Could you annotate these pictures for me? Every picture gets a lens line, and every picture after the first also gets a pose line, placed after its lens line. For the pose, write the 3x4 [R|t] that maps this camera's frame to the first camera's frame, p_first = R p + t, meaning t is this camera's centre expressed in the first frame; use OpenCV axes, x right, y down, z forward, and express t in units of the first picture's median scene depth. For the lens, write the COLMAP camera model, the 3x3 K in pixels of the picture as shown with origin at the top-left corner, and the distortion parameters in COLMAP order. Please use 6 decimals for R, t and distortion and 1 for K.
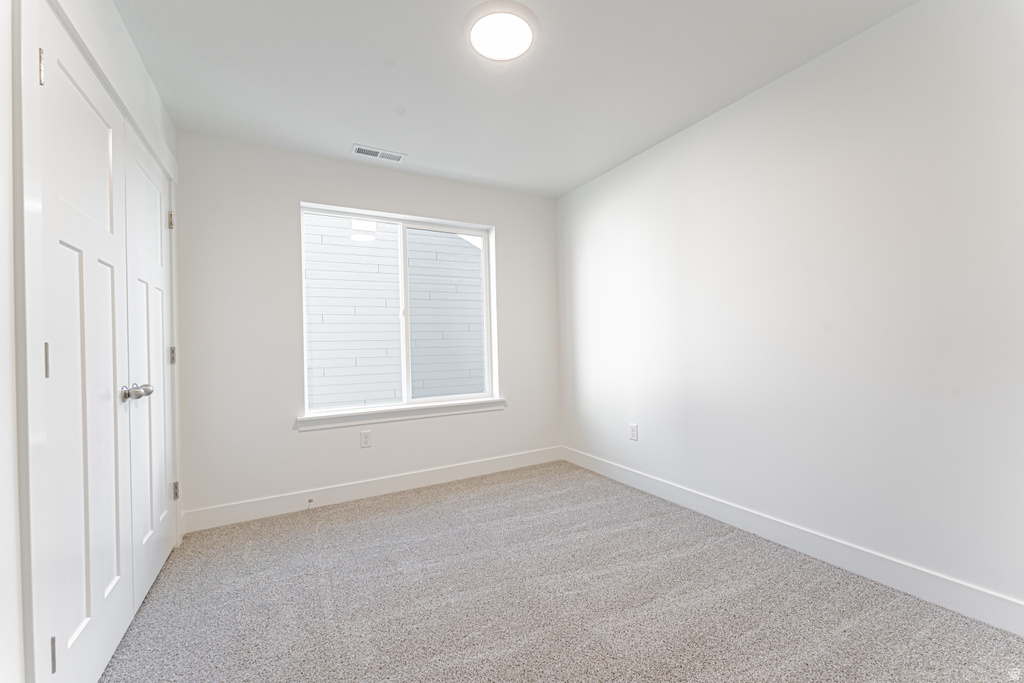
lens RADIAL K [[412.8, 0, 509.5], [0, 412.8, 343.6], [0, 0, 1]] dist [0.001516, -0.000056]
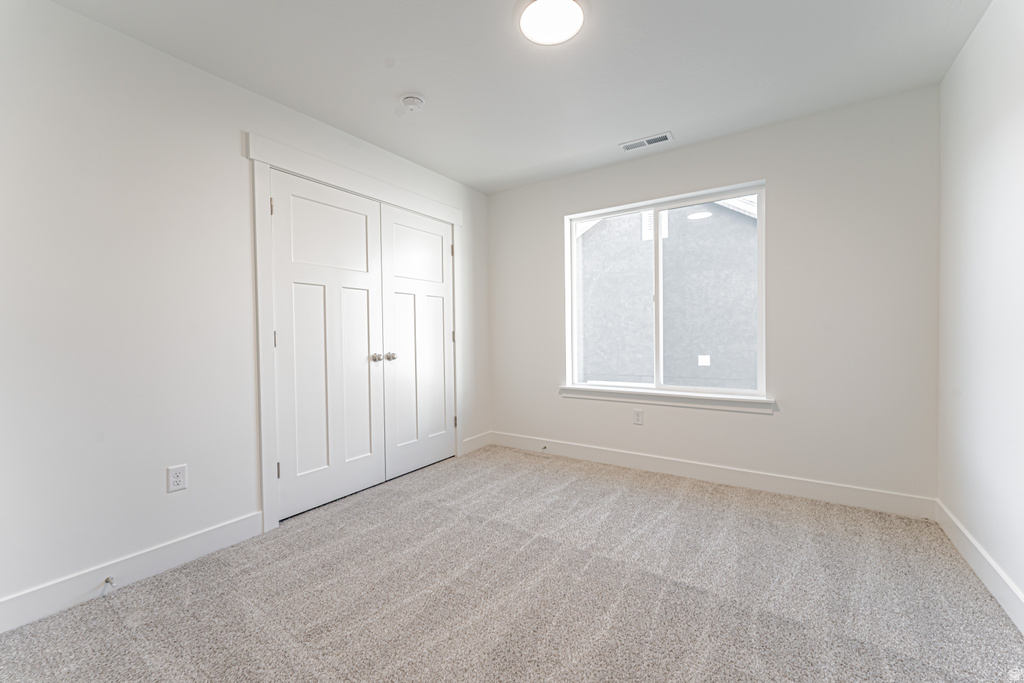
lens RADIAL K [[412.8, 0, 509.5], [0, 412.8, 343.6], [0, 0, 1]] dist [0.001516, -0.000056]
pose [[0.457801, 0.042183, -0.888054, 0.469055], [0.010211, 0.998558, 0.052696, -0.019853], [0.888996, -0.033192, 0.456710, 0.221898]]
